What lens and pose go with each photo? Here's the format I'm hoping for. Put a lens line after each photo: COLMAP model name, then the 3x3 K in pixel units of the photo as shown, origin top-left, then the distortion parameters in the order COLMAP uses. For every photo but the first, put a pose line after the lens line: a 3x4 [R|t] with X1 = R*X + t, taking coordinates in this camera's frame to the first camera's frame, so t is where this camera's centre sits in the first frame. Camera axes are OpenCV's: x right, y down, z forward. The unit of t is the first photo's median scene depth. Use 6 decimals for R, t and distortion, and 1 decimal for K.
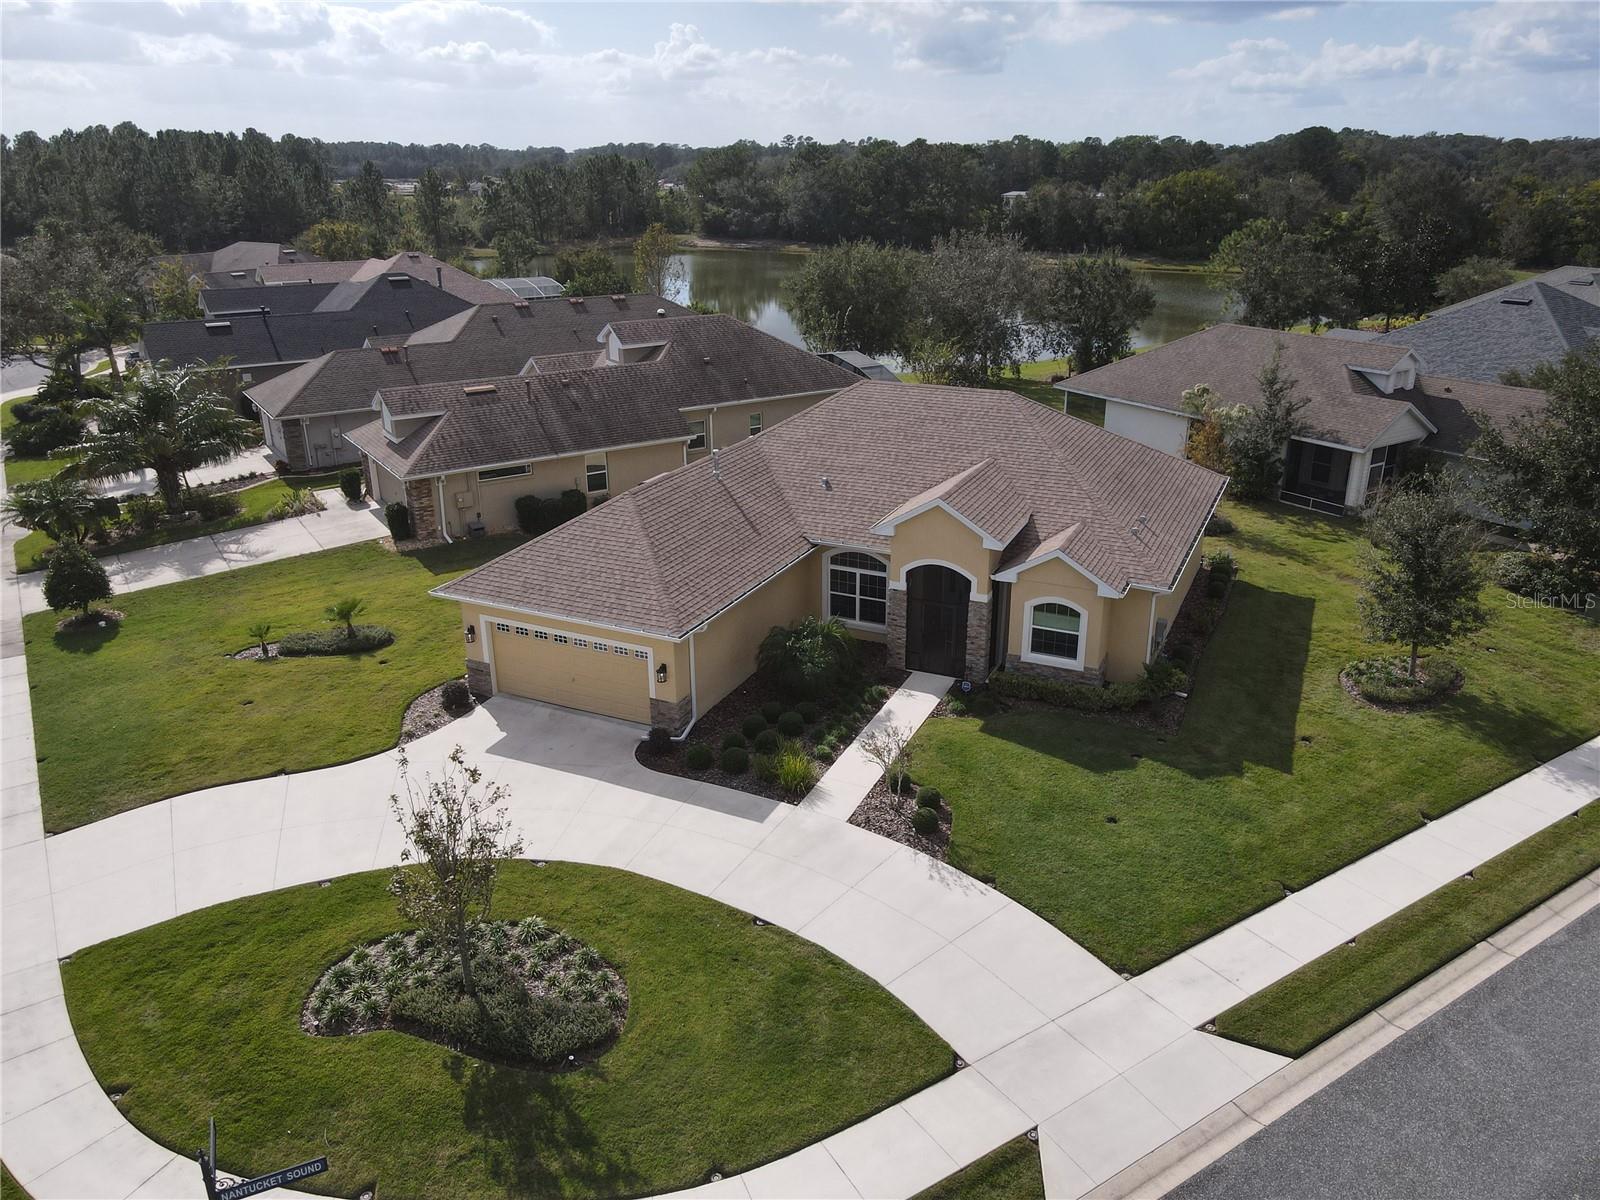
lens RADIAL K [[1173.2, 0, 811.8], [0, 1173.2, 604.6], [0, 0, 1]] dist [0.003609, 0.038783]
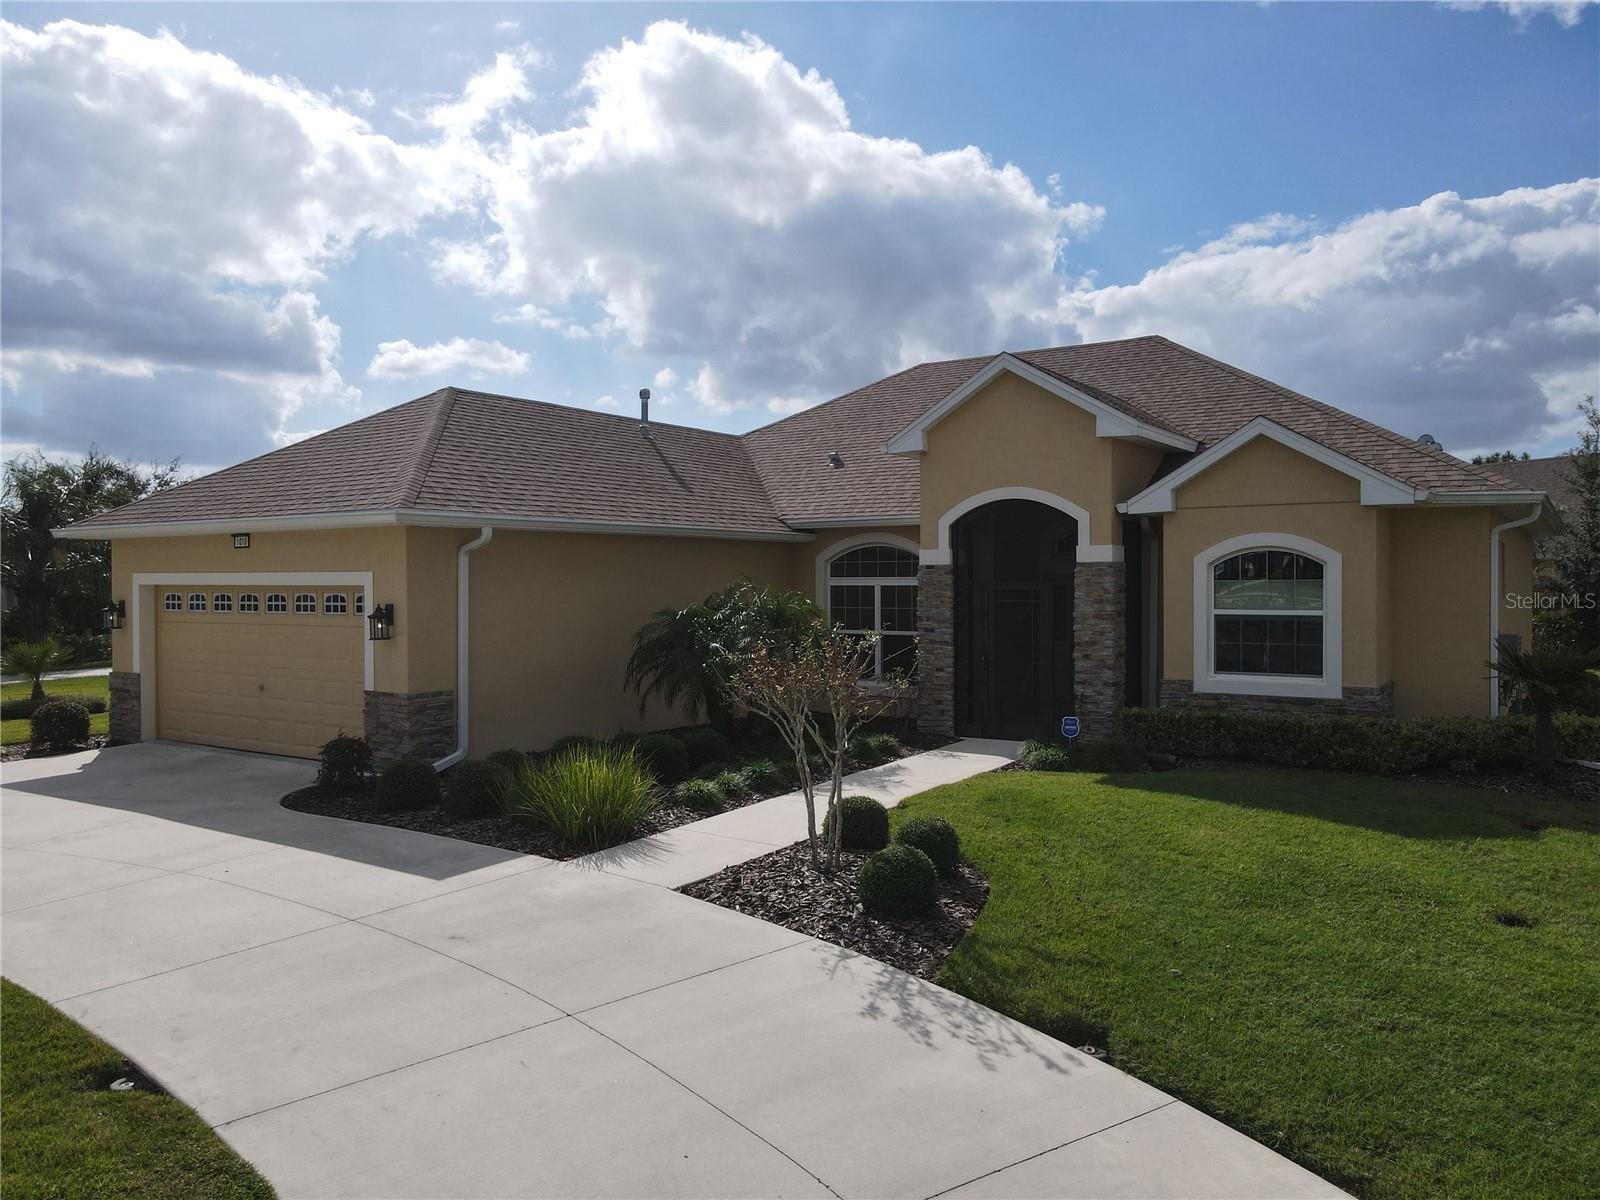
lens RADIAL K [[1176.8, 0, 800.0], [0, 1176.8, 600.0], [0, 0, 1]] dist [0.001343, 0.050477]
pose [[0.987312, -0.000119, -0.158791, 0.095095], [-0.054297, 0.939469, -0.338305, 0.173350], [0.149219, 0.342634, 0.927543, 0.515729]]
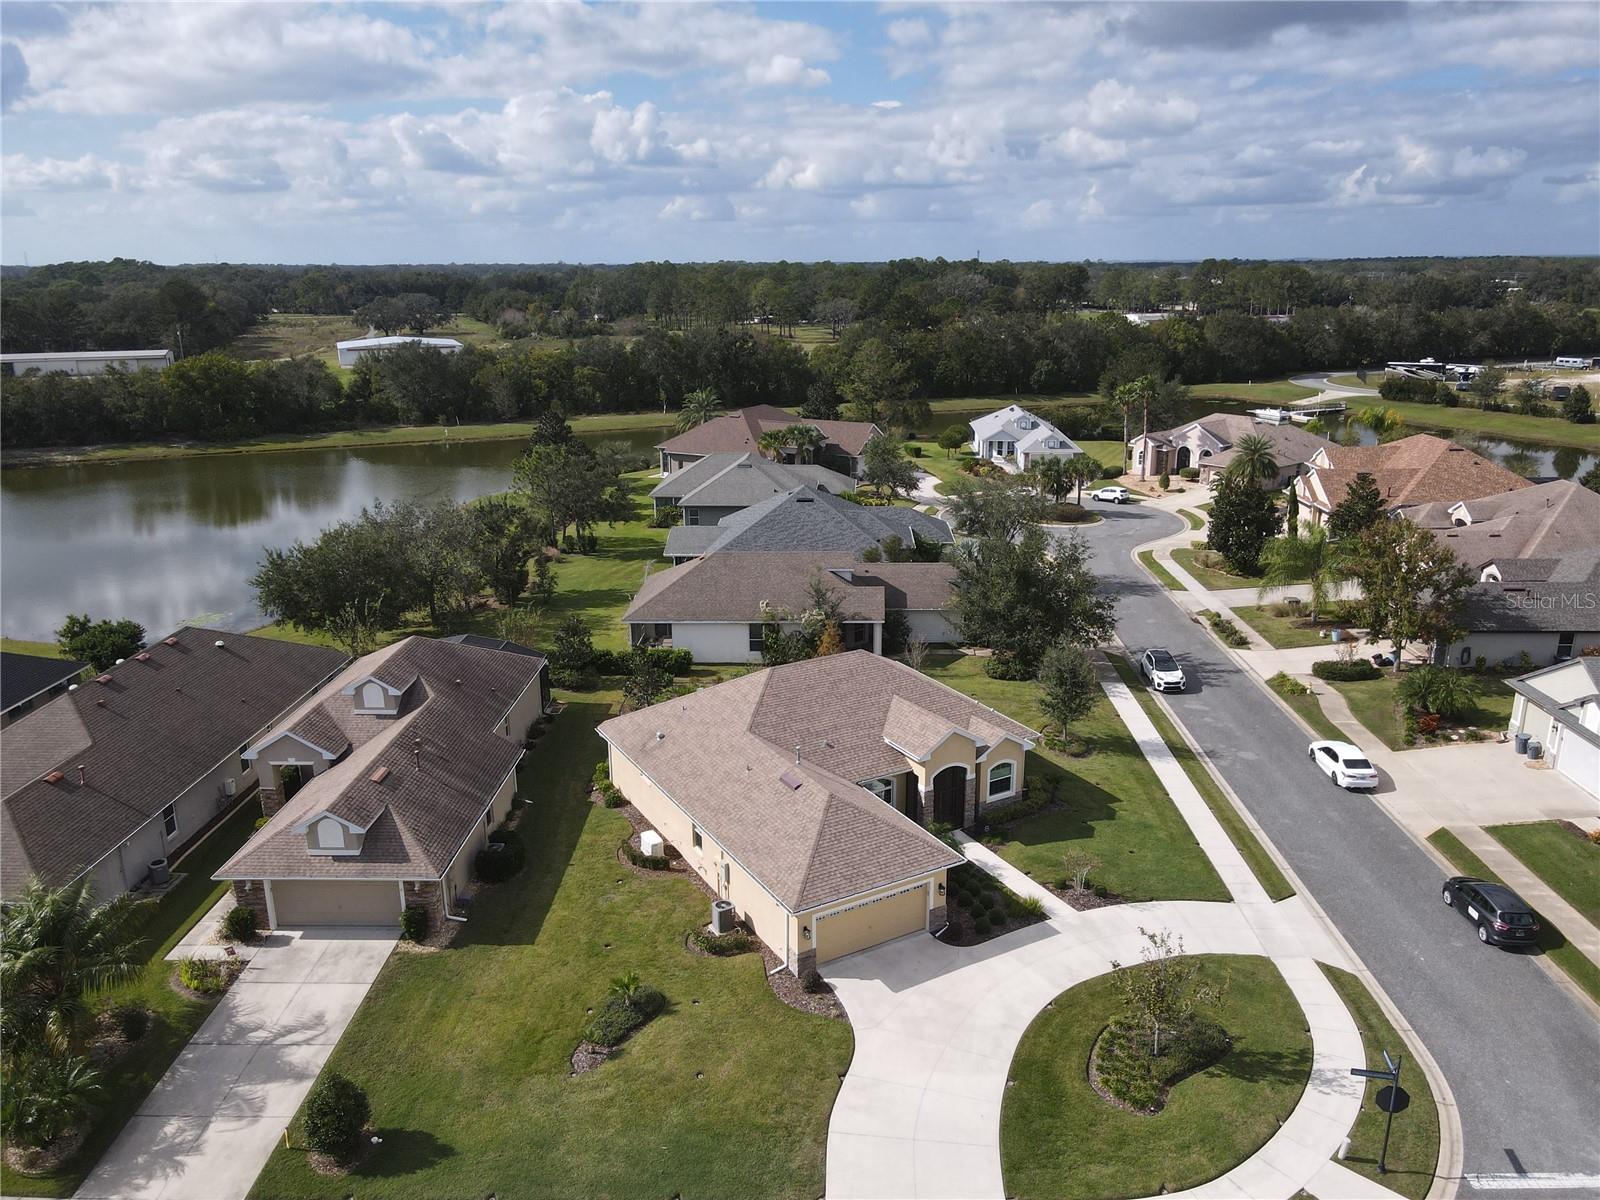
lens RADIAL K [[1180.6, 0, 813.5], [0, 1180.6, 602.2], [0, 0, 1]] dist [0.002421, 0.032451]
pose [[0.572879, -0.232644, 0.785930, -1.196662], [0.299320, 0.952029, 0.063630, -0.398080], [-0.763031, 0.198792, 0.615032, 0.080396]]
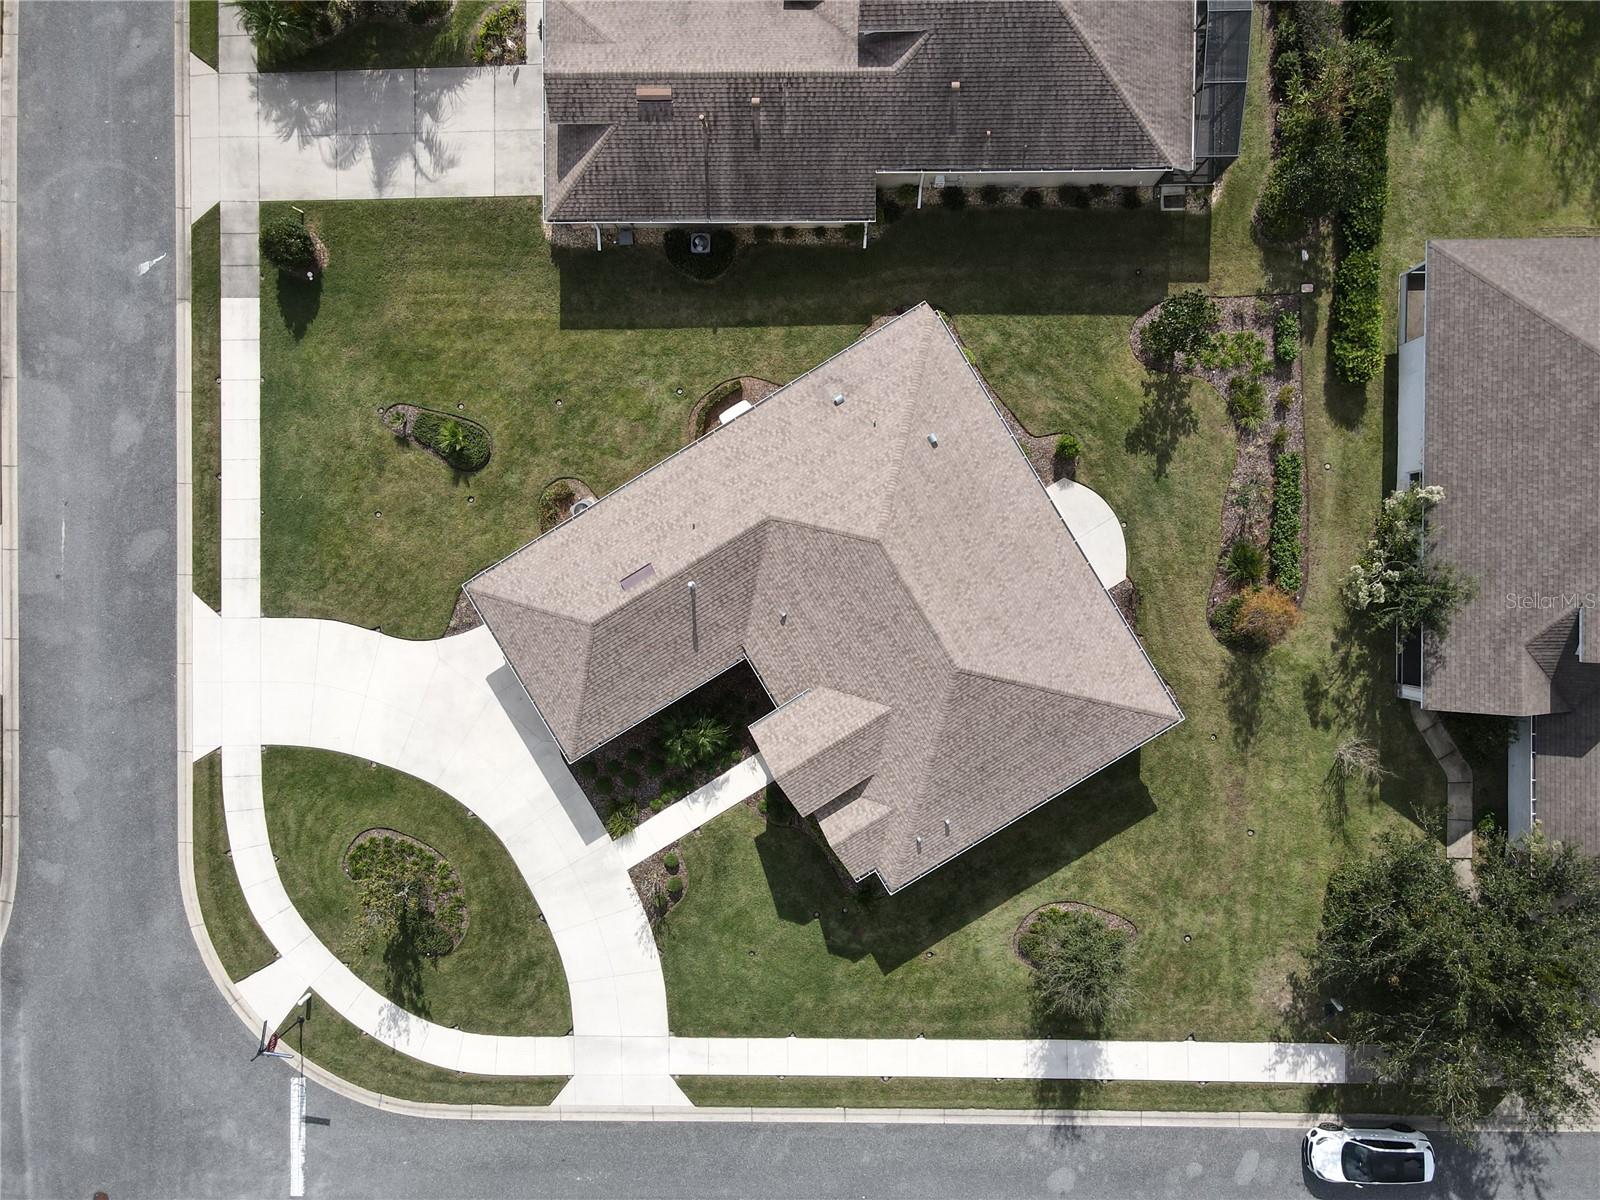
lens RADIAL K [[1173.2, 0, 811.8], [0, 1173.2, 604.6], [0, 0, 1]] dist [0.003609, 0.038783]
pose [[0.830704, 0.556622, -0.010085, 0.043595], [-0.176521, 0.280535, 0.943472, -1.305860], [0.527987, -0.781967, 0.331298, 0.688351]]
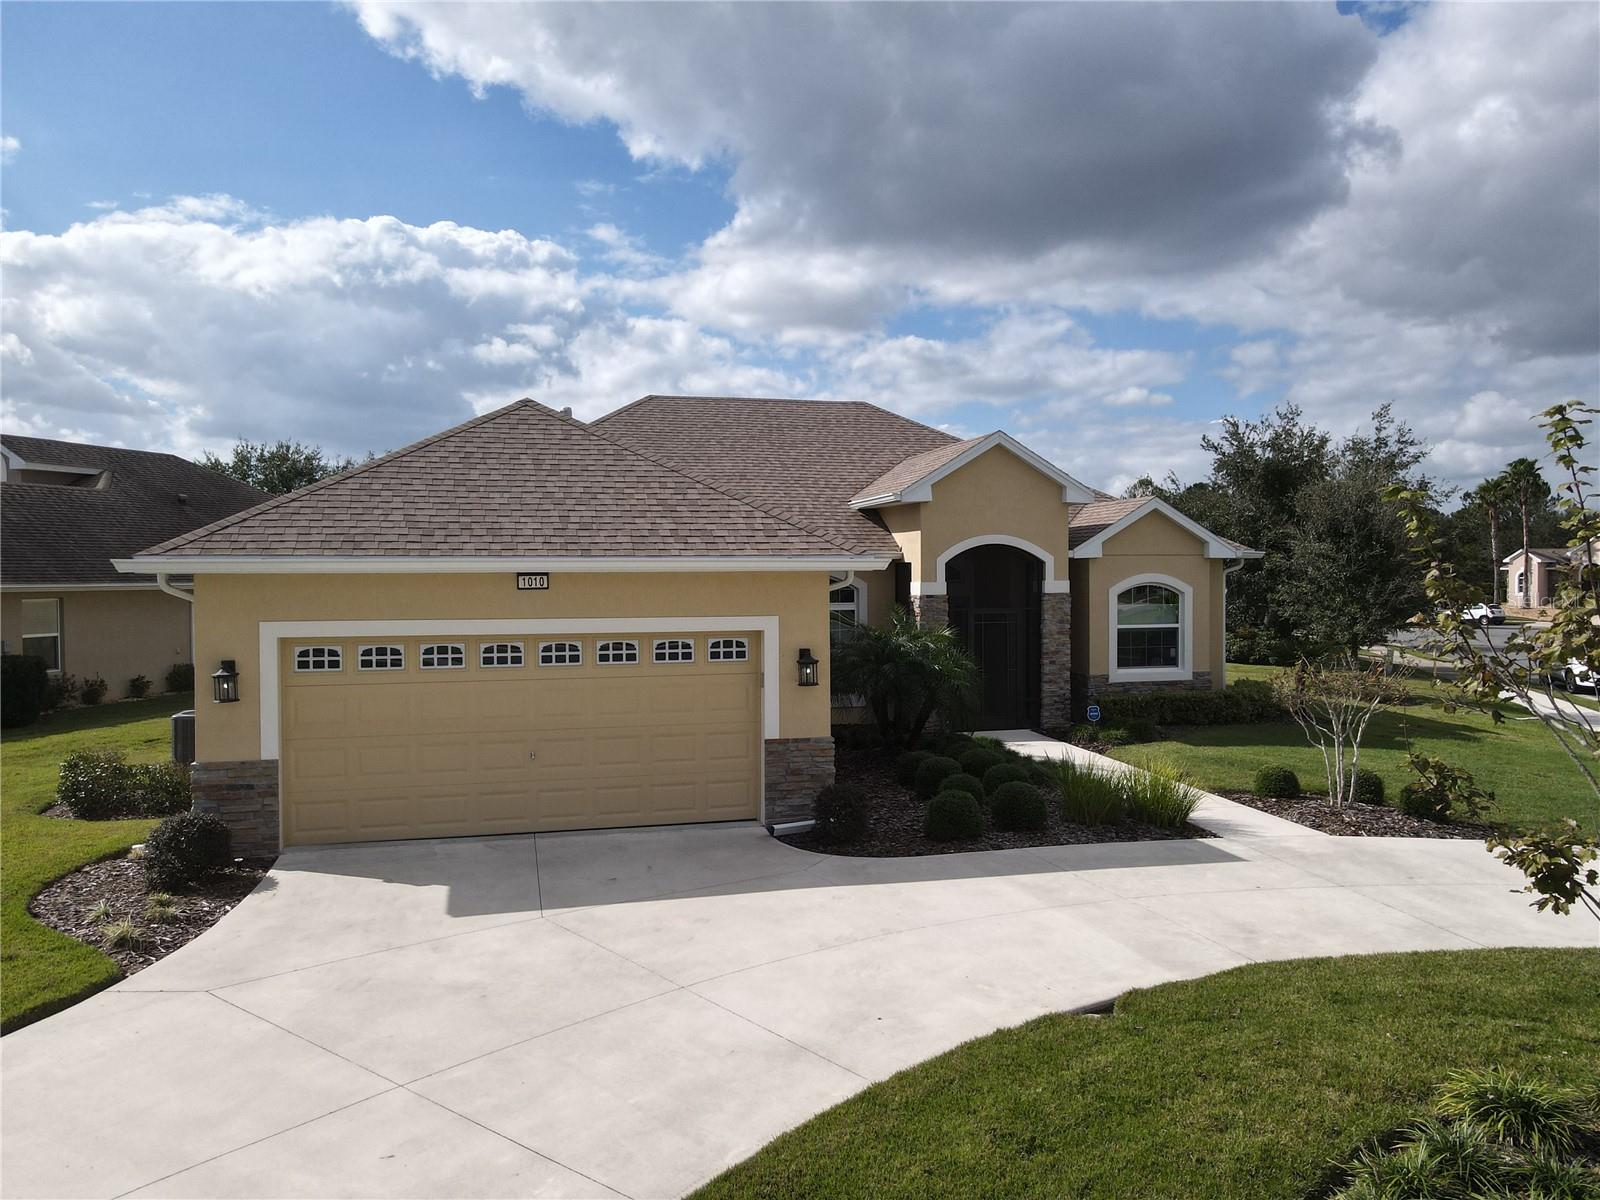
lens RADIAL K [[1186.6, 0, 831.1], [0, 1186.6, 591.3], [0, 0, 1]] dist [-0.016423, 0.044447]
pose [[0.769615, -0.013328, 0.638369, -0.362882], [0.233190, 0.936589, -0.261579, 0.134428], [-0.594403, 0.350177, 0.723921, 0.567089]]
